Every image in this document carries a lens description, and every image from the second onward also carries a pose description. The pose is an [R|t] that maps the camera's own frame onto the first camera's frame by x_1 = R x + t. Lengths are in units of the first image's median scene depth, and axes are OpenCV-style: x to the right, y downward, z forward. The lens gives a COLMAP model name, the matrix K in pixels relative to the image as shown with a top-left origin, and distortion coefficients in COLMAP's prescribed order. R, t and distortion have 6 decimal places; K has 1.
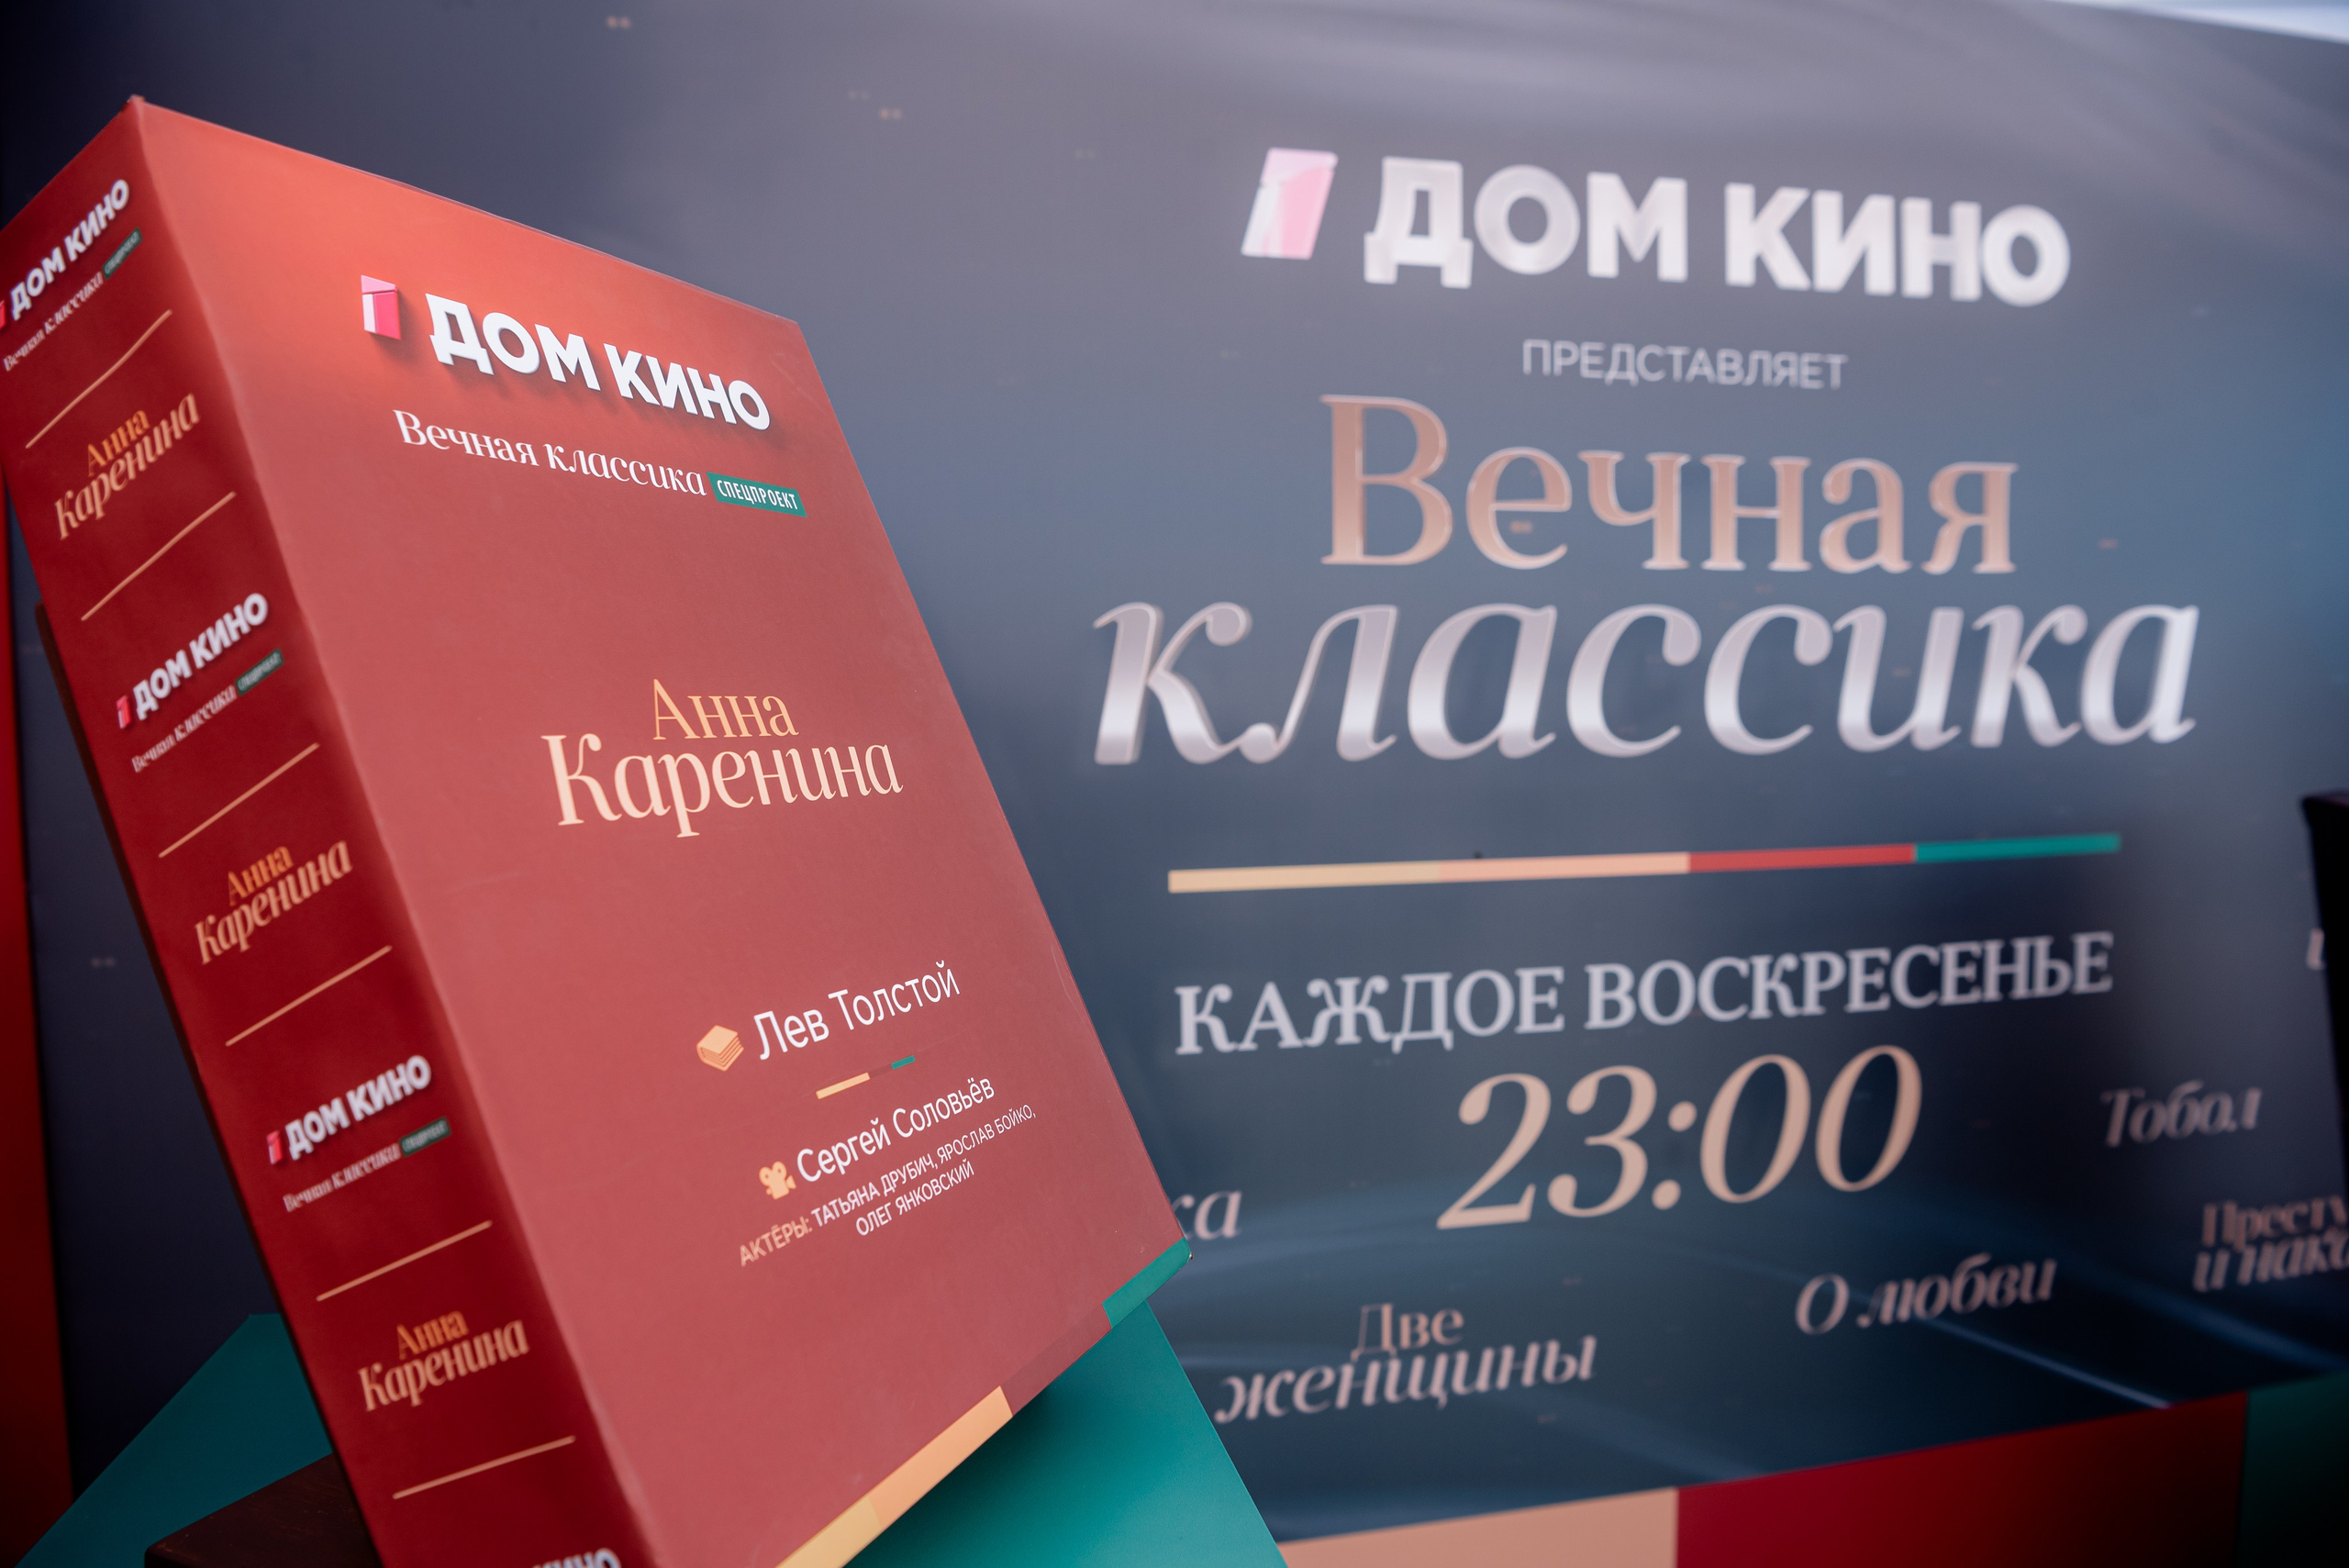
lens RADIAL K [[1563.8, 0, 1175.7], [0, 1563.8, 783.1], [0, 0, 1]] dist [-0.072030, 0.000210]
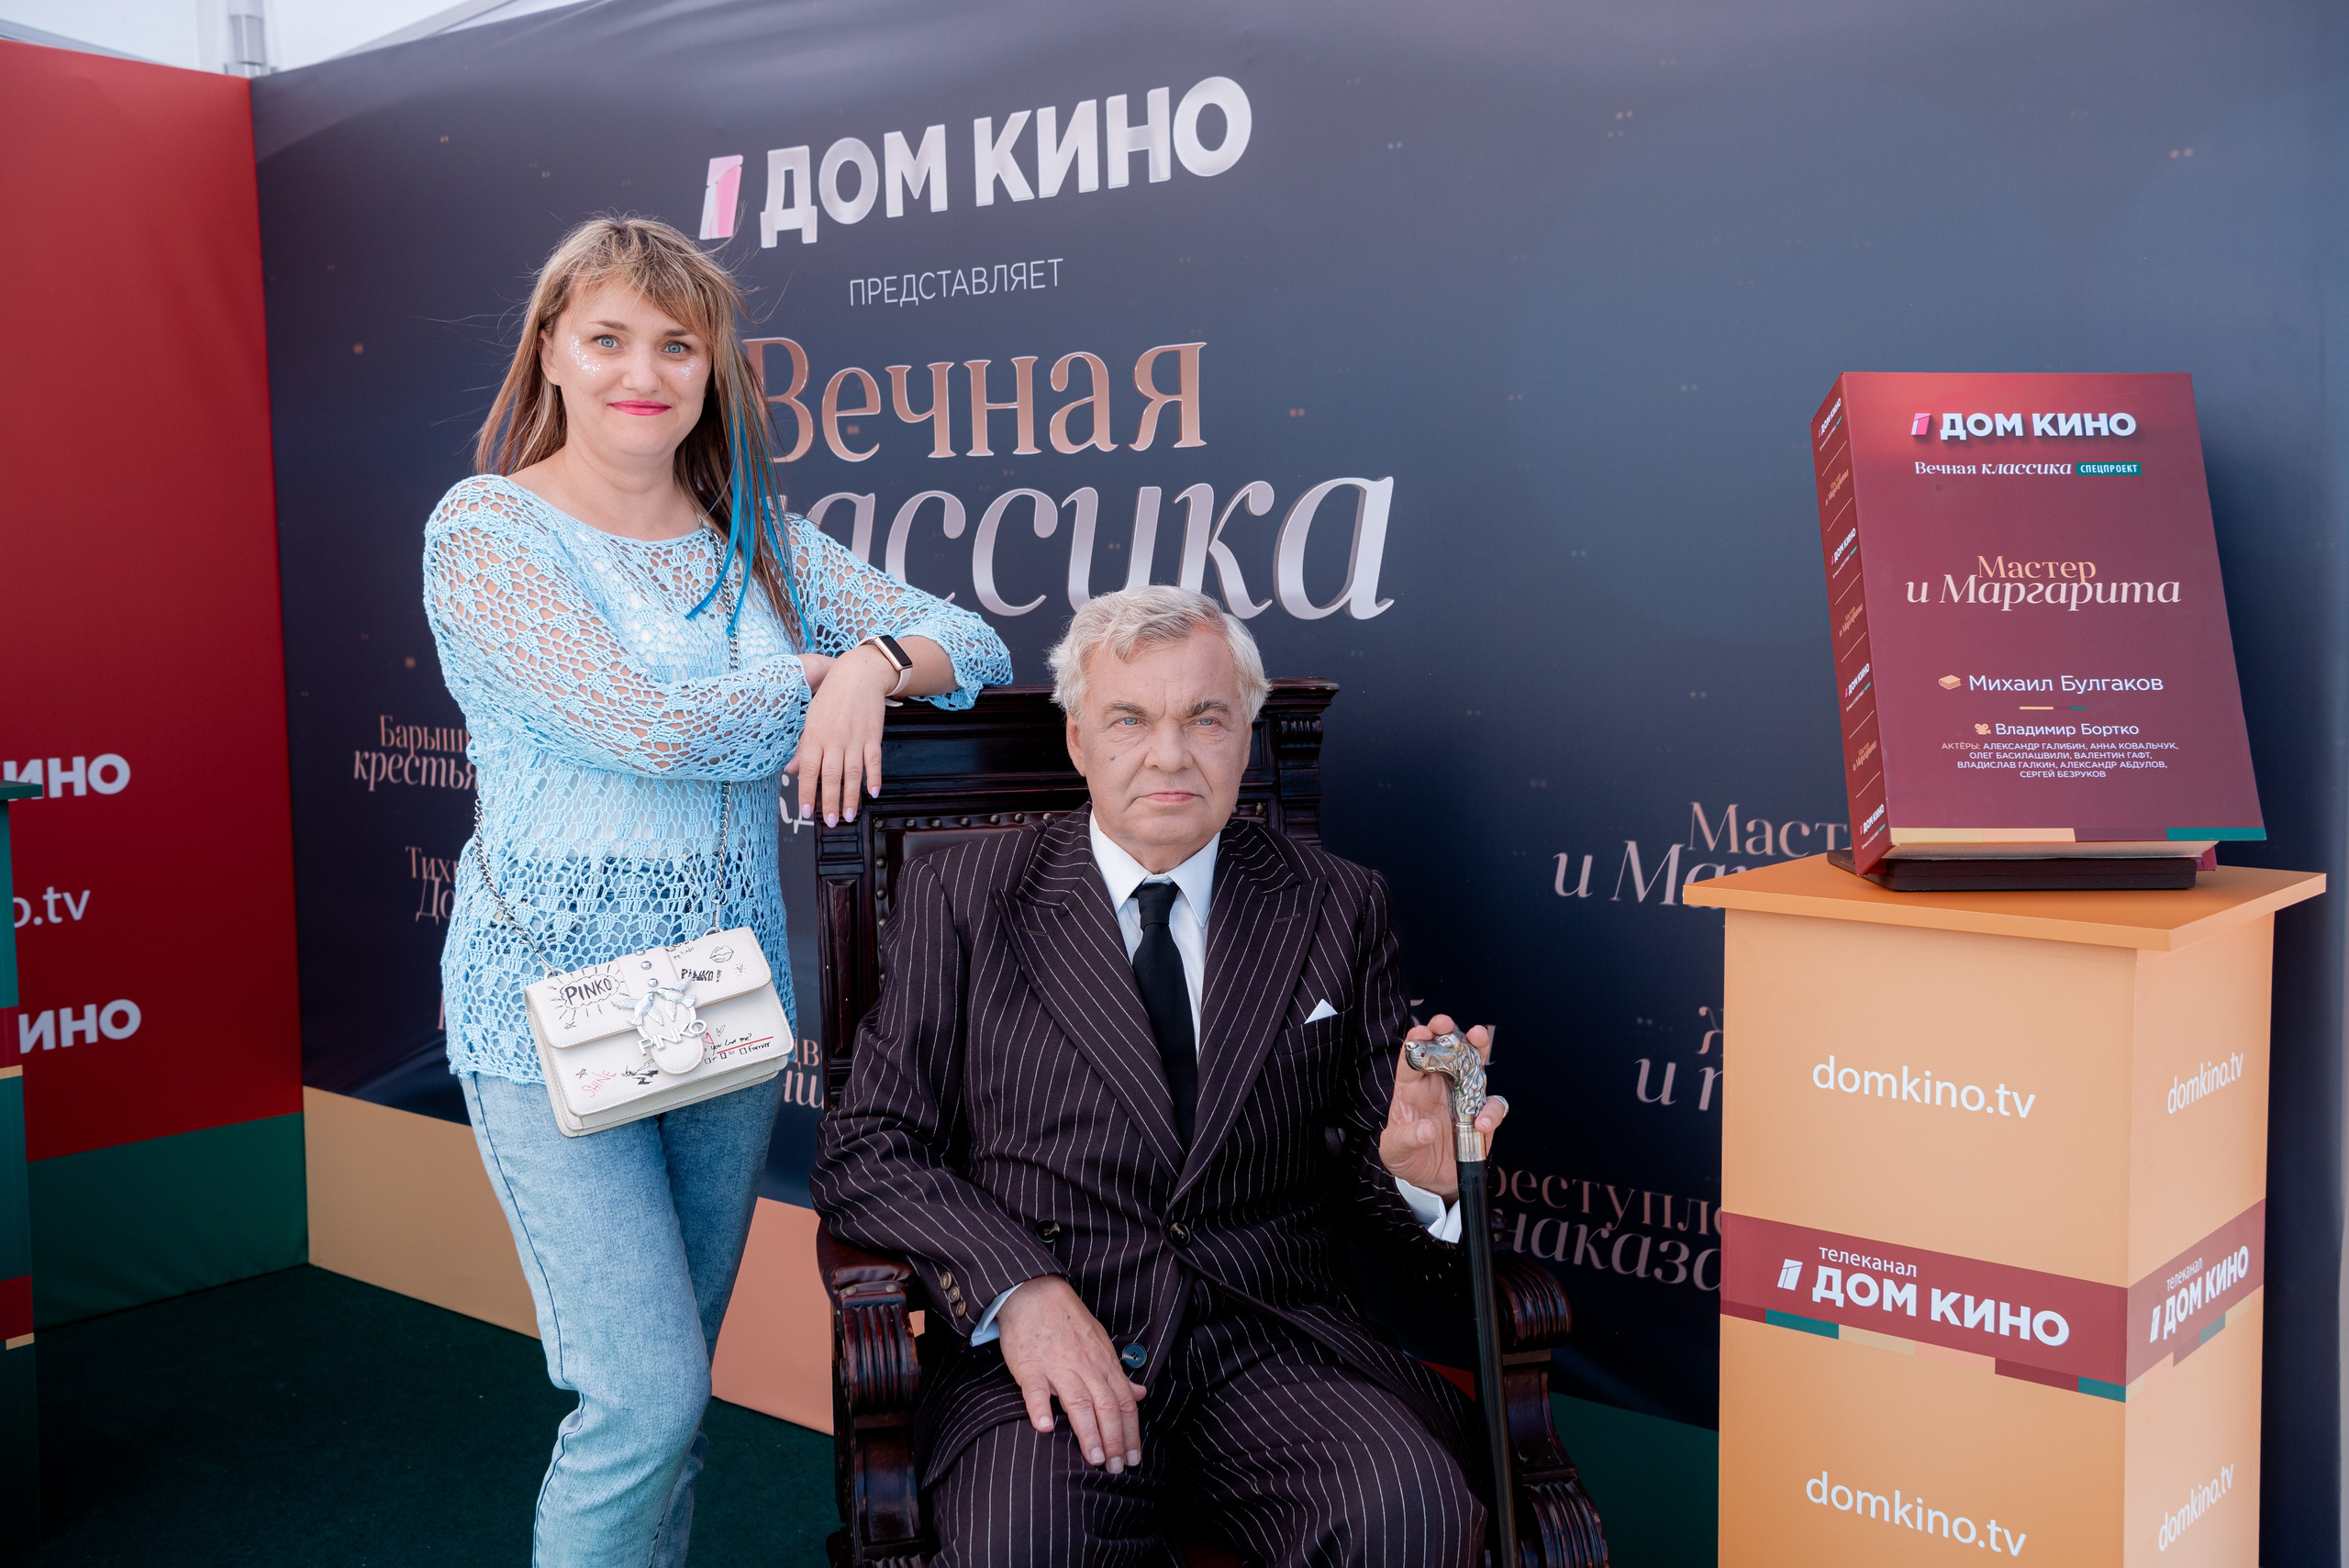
lens RADIAL K [[2464.0, 0, 1195.4], [0, 2464.0, 778.0], [0, 0, 1]] dist [0.036776, 0.029017]
pose [[0.617283, 0.084532, -0.782187, 1.945317], [-0.043406, 0.996356, 0.073422, -0.041748], [0.785543, -0.011370, 0.618703, -0.020612]]
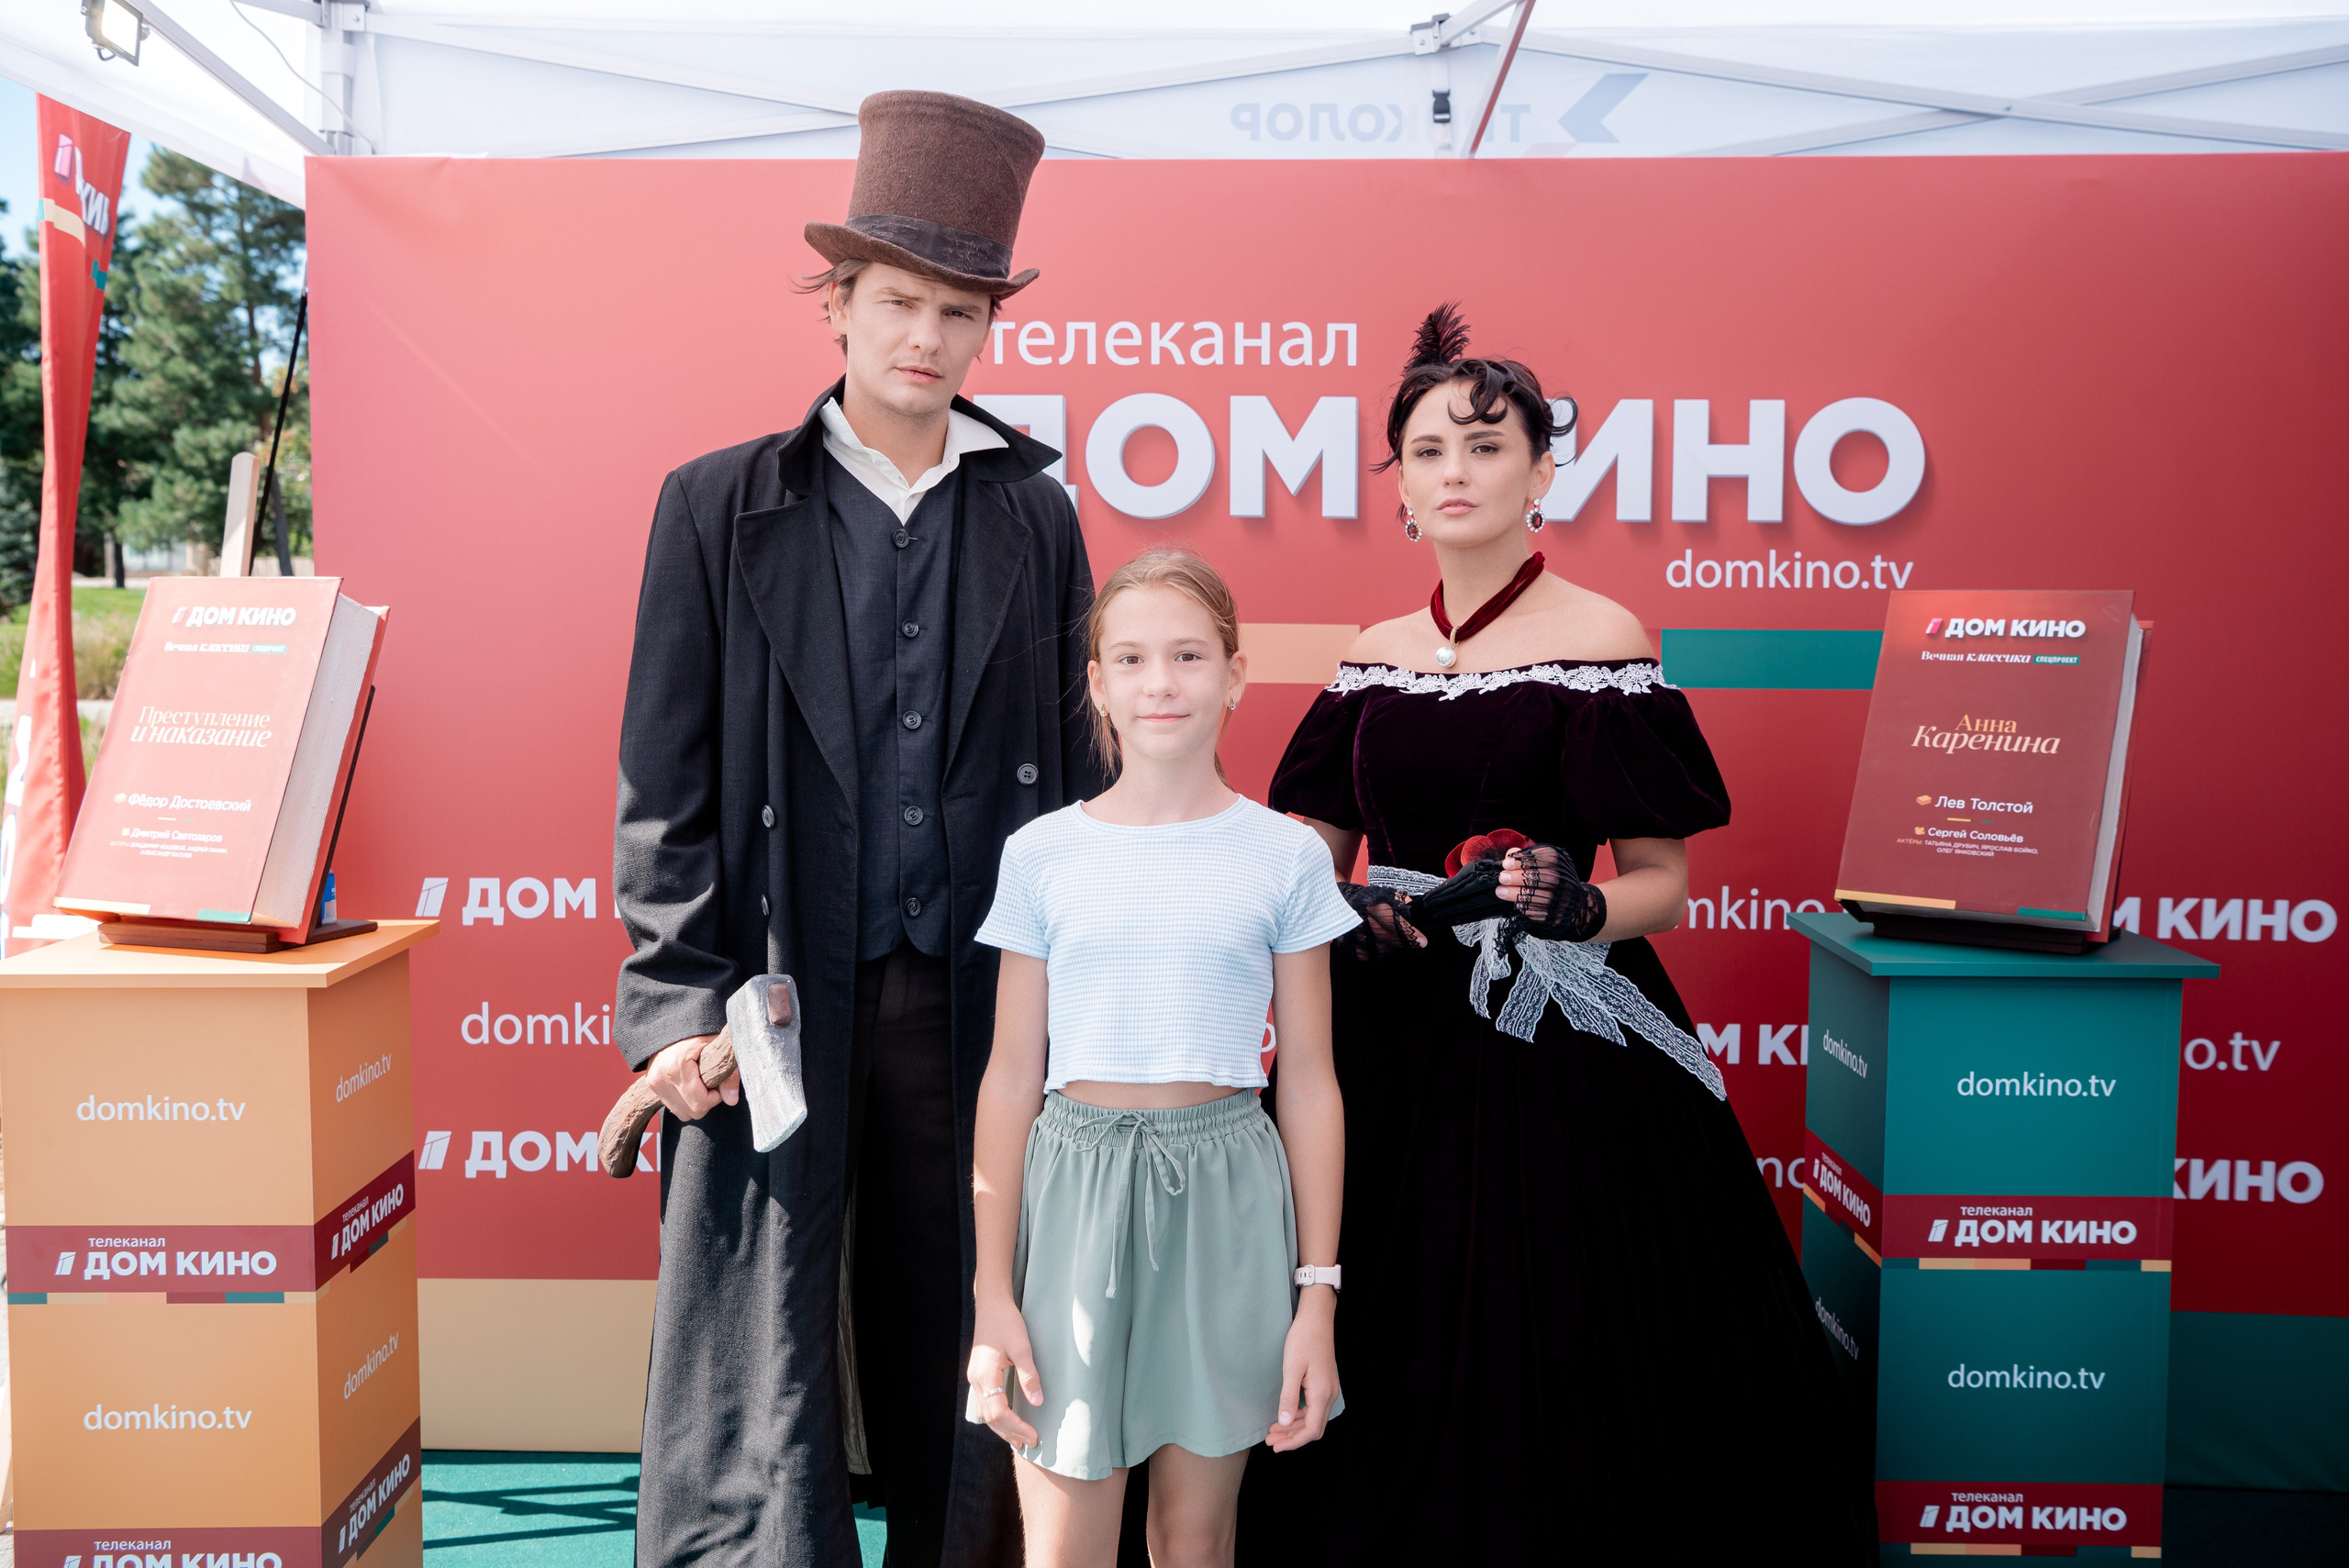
lens RADIAL K [[2208.8, 0, 1187.2], [0, 2208.8, 782.5], [0, 0, 1]] dist [-0.001674, 0.063131]
pose [[-0.229594, 0.098830, -0.968256, 1.583696], [-0.055496, 0.991883, 0.114401, -0.121059], [0.971703, 0.080000, -0.222245, 0.093862]]
